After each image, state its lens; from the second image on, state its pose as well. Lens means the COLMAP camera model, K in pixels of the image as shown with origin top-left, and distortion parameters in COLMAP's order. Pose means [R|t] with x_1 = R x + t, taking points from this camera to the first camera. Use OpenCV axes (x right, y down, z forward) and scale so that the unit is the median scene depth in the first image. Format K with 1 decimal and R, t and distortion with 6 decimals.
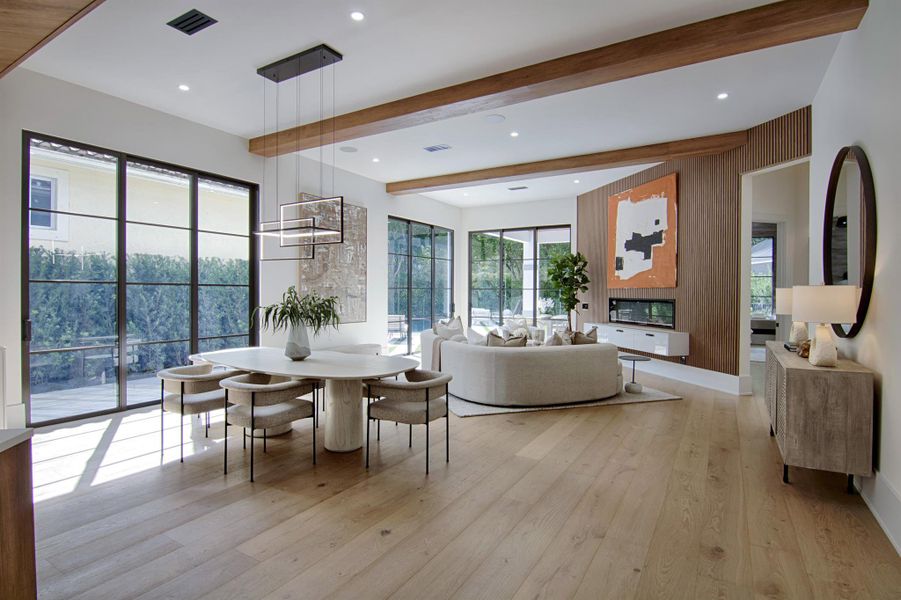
lens RADIAL K [[454.6, 0, 453.8], [0, 454.6, 297.7], [0, 0, 1]] dist [-0.002598, -0.014168]
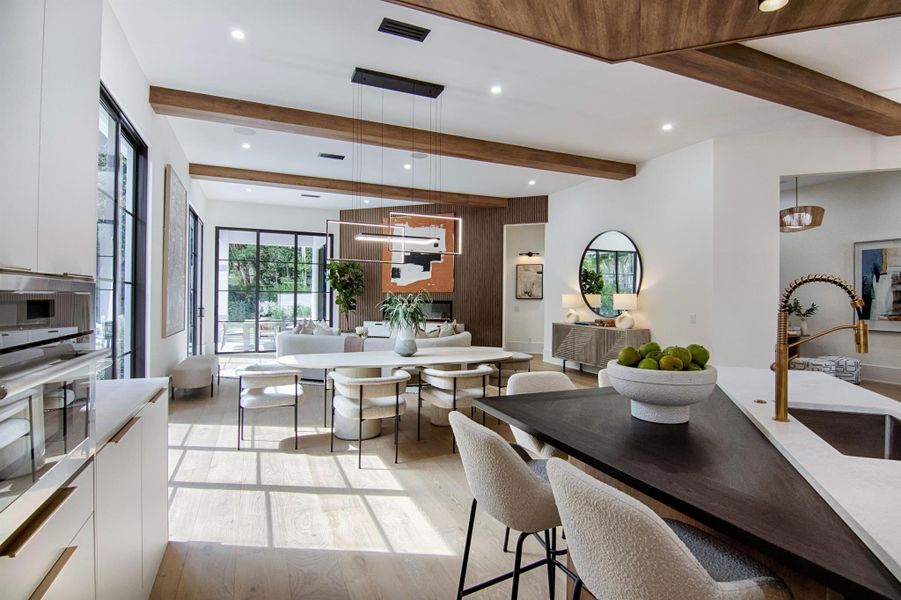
lens RADIAL K [[454.6, 0, 453.8], [0, 454.6, 297.7], [0, 0, 1]] dist [-0.002598, -0.014168]
pose [[0.587009, 0.002008, 0.809578, -0.635682], [0.003533, 0.999981, -0.005042, 0.001094], [-0.809572, 0.005820, 0.586991, 0.142208]]
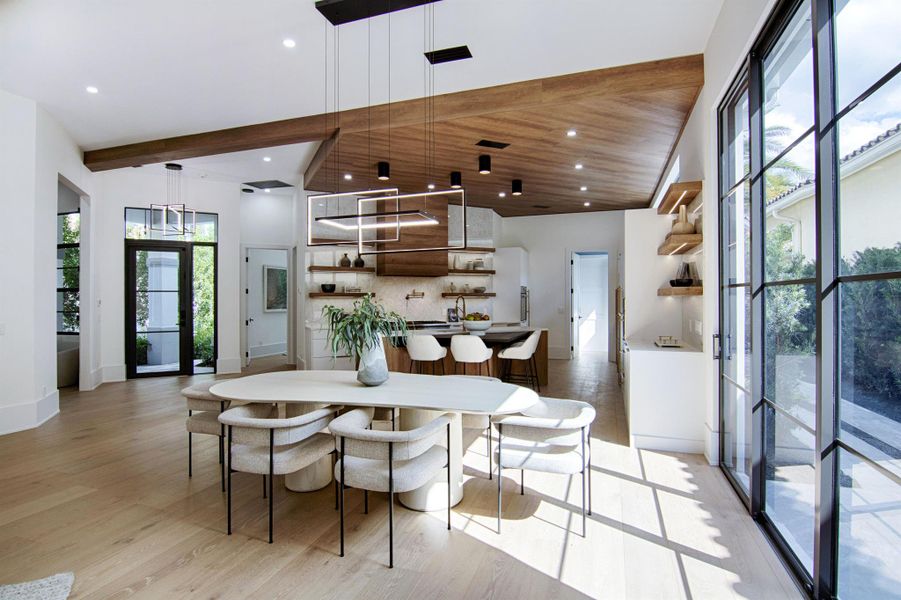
lens RADIAL K [[454.6, 0, 453.8], [0, 454.6, 297.7], [0, 0, 1]] dist [-0.002598, -0.014168]
pose [[-0.978779, -0.003942, -0.204882, -0.173989], [-0.006147, 0.999930, 0.010127, -0.013980], [0.204827, 0.011172, -0.978734, 0.986587]]
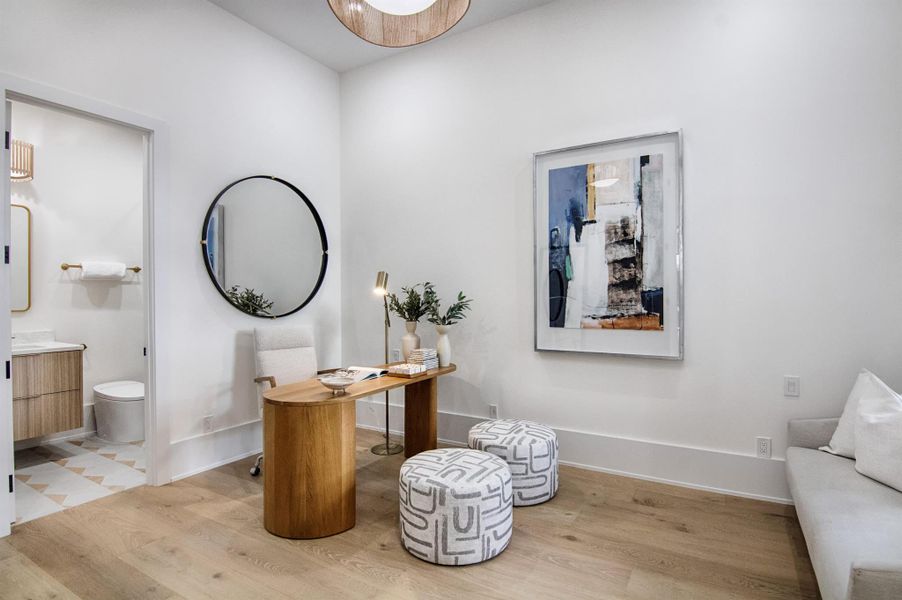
lens RADIAL K [[455.1, 0, 454.3], [0, 455.1, 297.7], [0, 0, 1]] dist [-0.002598, -0.014168]
pose [[-0.010759, -0.008920, 0.999902, 0.275544], [0.018723, 0.999783, 0.009120, 0.012899], [-0.999767, 0.018819, -0.010590, 0.091359]]
